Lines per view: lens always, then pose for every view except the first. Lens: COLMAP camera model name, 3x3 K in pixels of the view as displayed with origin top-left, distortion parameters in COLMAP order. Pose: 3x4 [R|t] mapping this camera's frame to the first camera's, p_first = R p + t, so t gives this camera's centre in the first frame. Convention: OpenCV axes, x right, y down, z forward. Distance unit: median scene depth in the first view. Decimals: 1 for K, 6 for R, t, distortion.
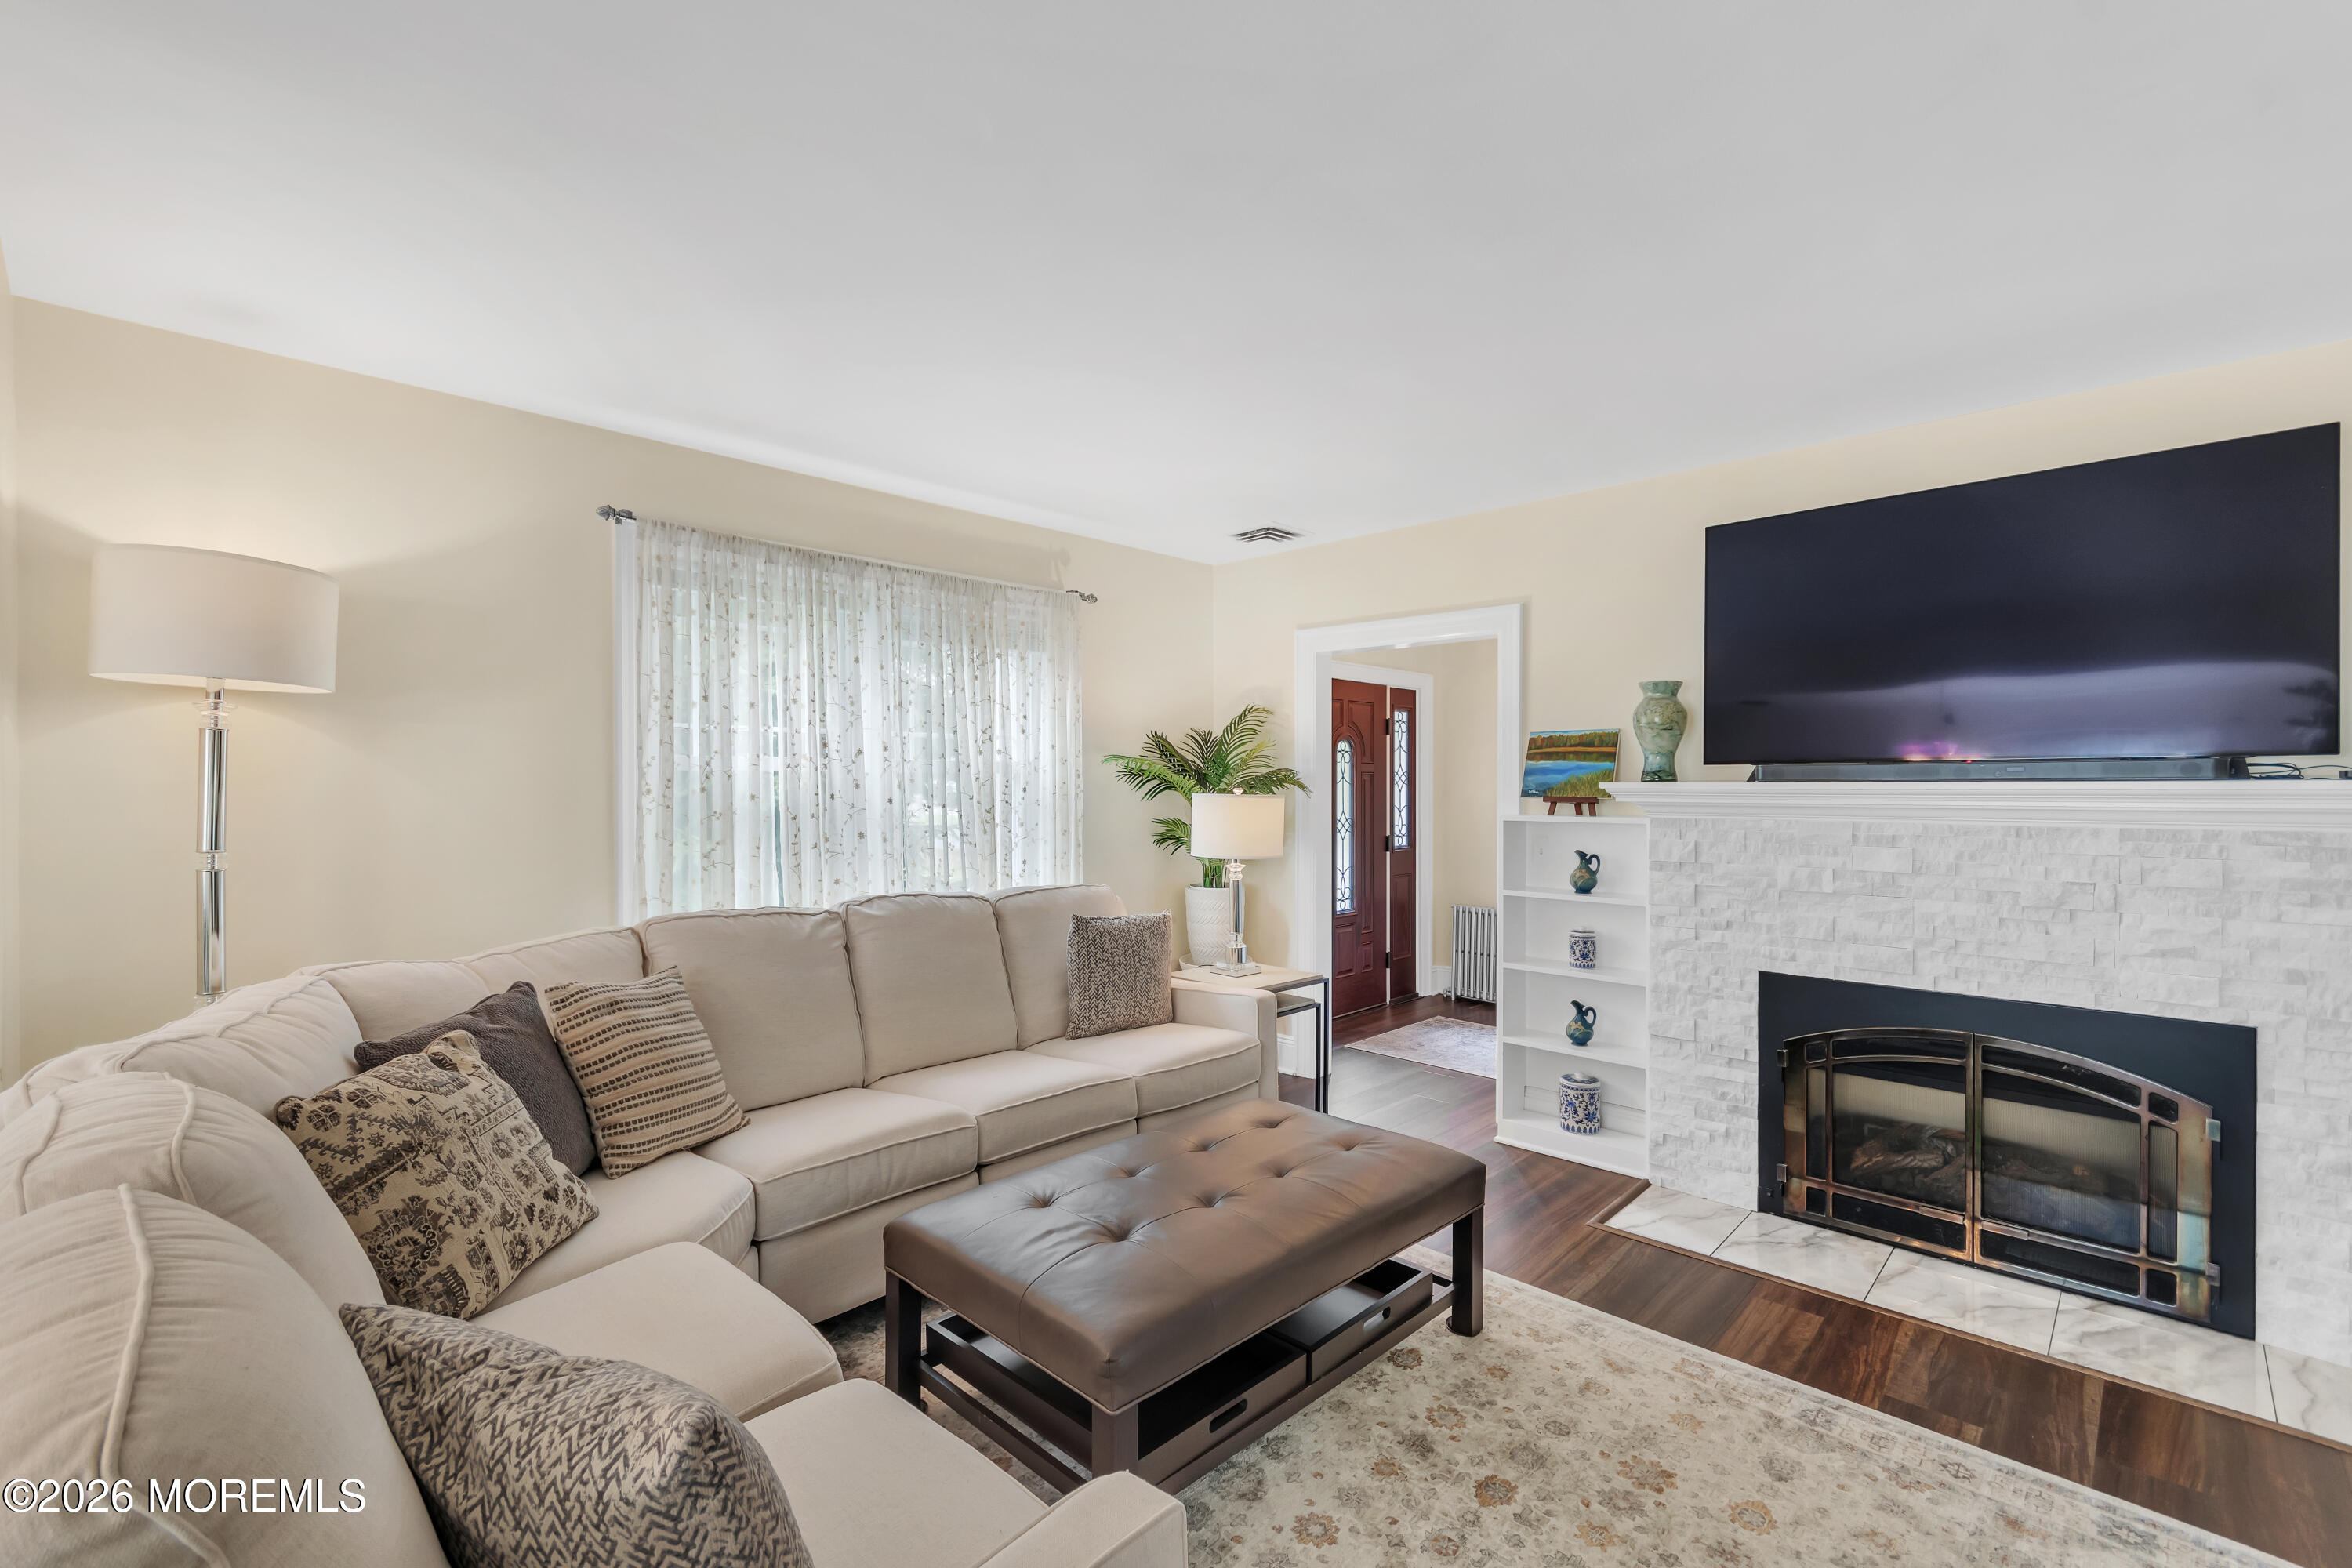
lens RADIAL K [[1029.0, 0, 1177.2], [0, 1029.0, 790.1], [0, 0, 1]] dist [0.008372, -0.000719]
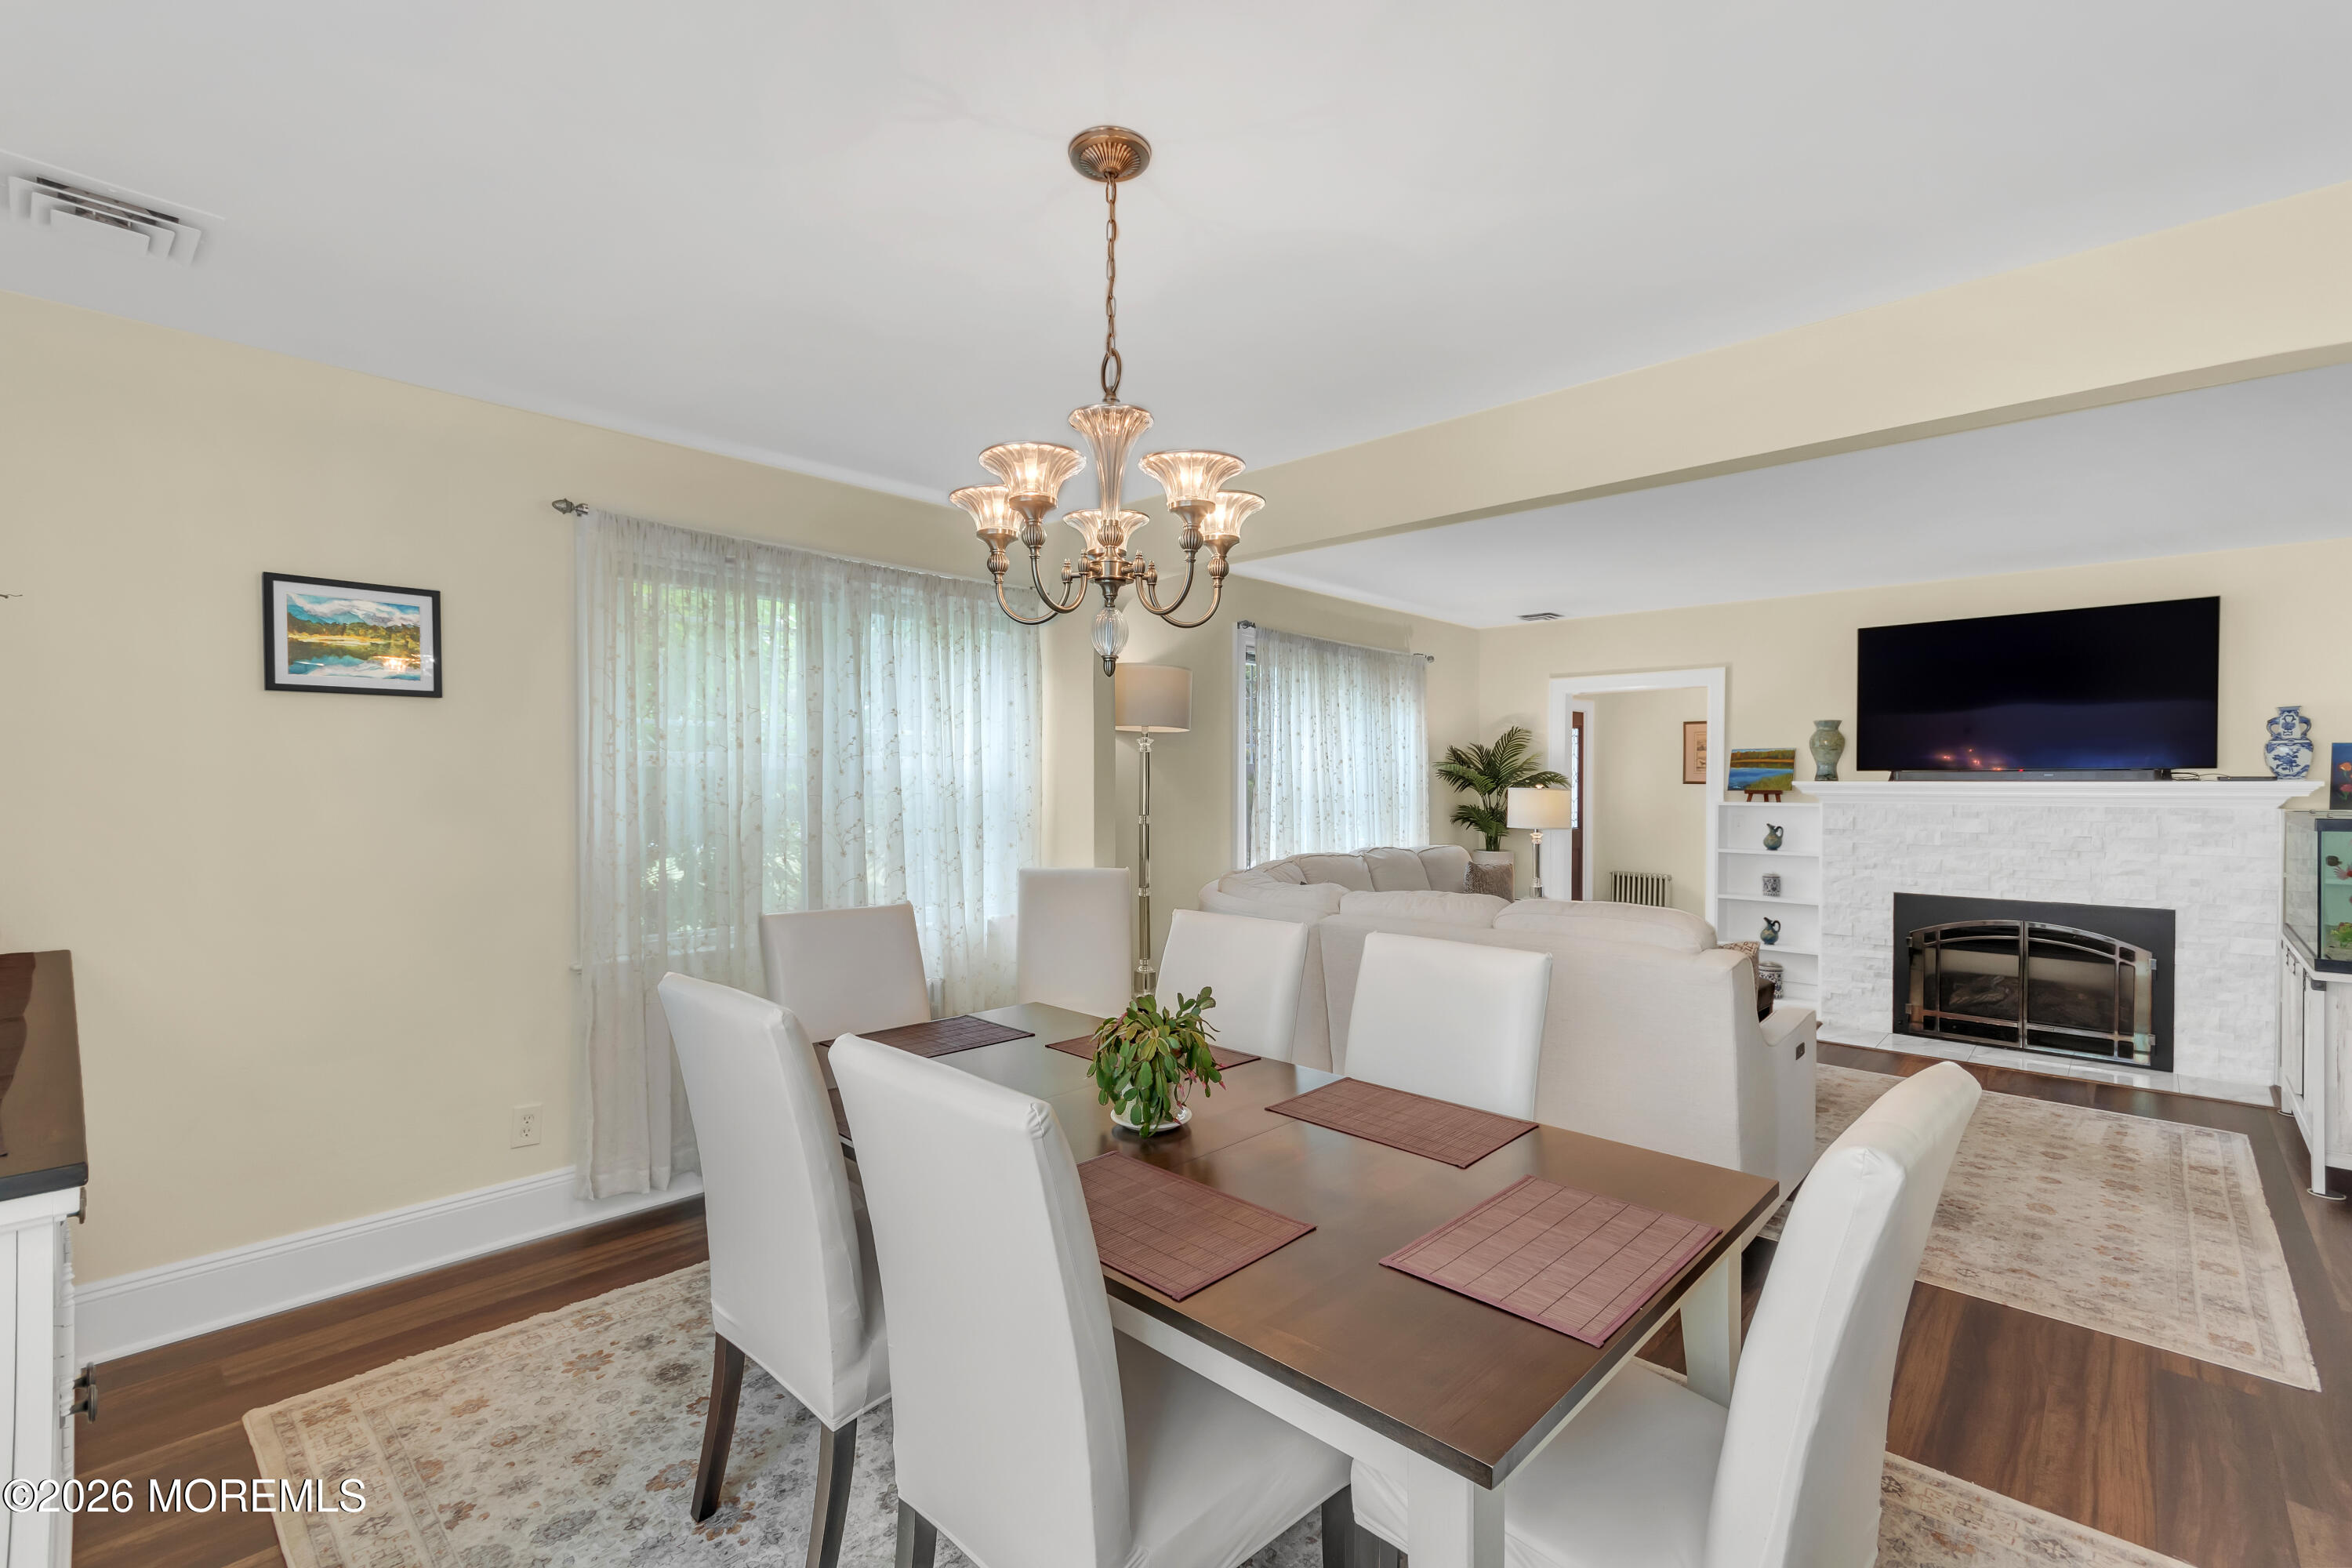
lens RADIAL K [[1029.0, 0, 1173.3], [0, 1029.0, 787.3], [0, 0, 1]] dist [0.008372, -0.000719]
pose [[0.999900, 0.002706, 0.013845, -0.655736], [-0.002723, 0.999996, 0.001200, 0.003161], [-0.013842, -0.001238, 0.999903, -0.695499]]
